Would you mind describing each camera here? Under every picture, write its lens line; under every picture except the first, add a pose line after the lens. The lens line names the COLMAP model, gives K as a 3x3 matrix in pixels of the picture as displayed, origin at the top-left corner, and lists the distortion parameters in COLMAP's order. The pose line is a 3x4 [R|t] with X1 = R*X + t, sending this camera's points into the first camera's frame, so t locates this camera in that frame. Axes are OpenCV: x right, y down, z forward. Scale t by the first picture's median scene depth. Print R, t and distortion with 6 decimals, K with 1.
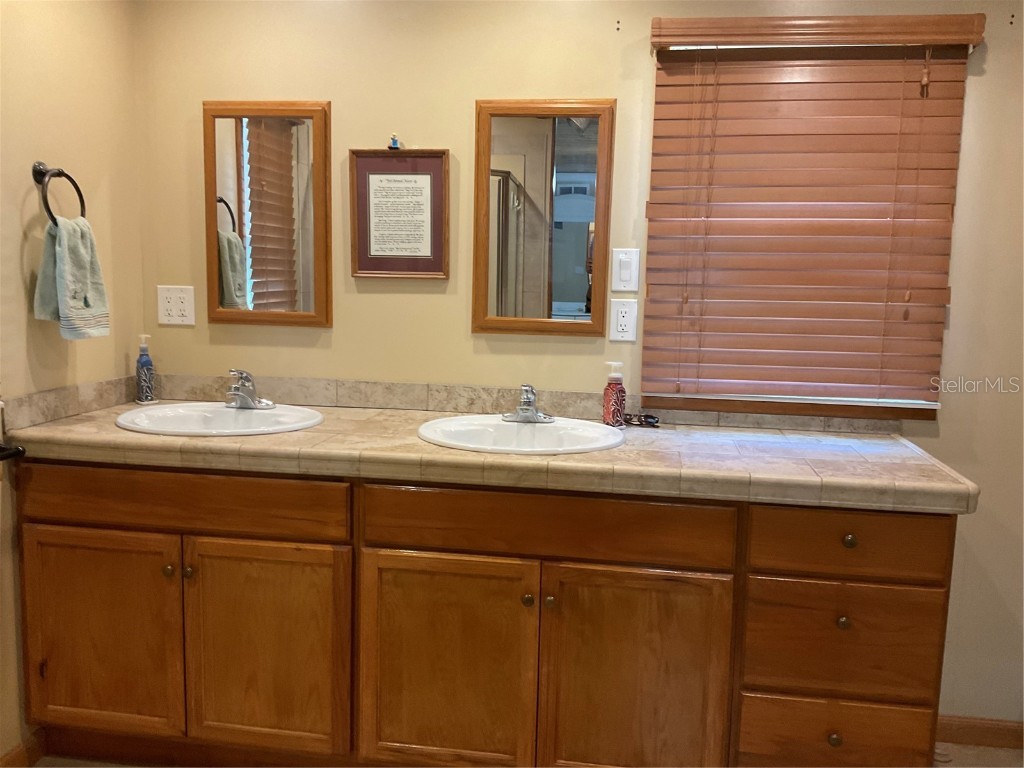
lens RADIAL K [[845.3, 0, 512.0], [0, 845.3, 384.0], [0, 0, 1]] dist [0.093966, -0.194001]
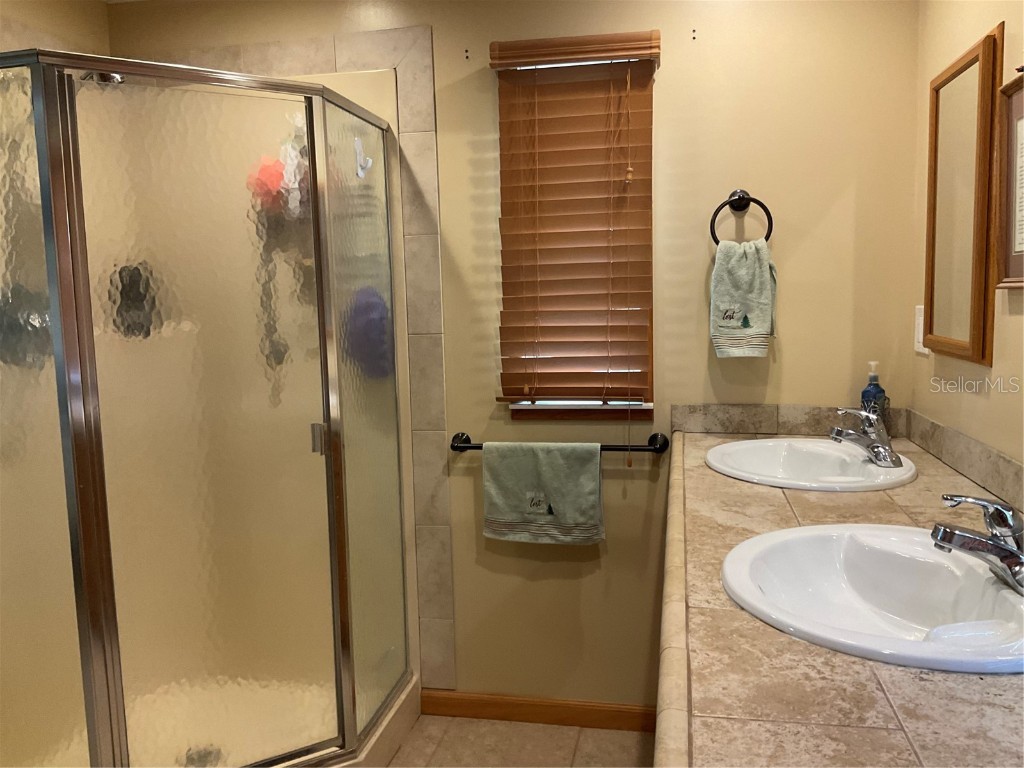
lens RADIAL K [[845.3, 0, 512.0], [0, 845.3, 384.0], [0, 0, 1]] dist [0.093966, -0.194001]
pose [[-0.022128, 0.086060, -0.996044, 0.510808], [-0.117565, 0.989152, 0.088076, -0.077570], [0.992819, 0.119049, -0.011770, 0.729976]]
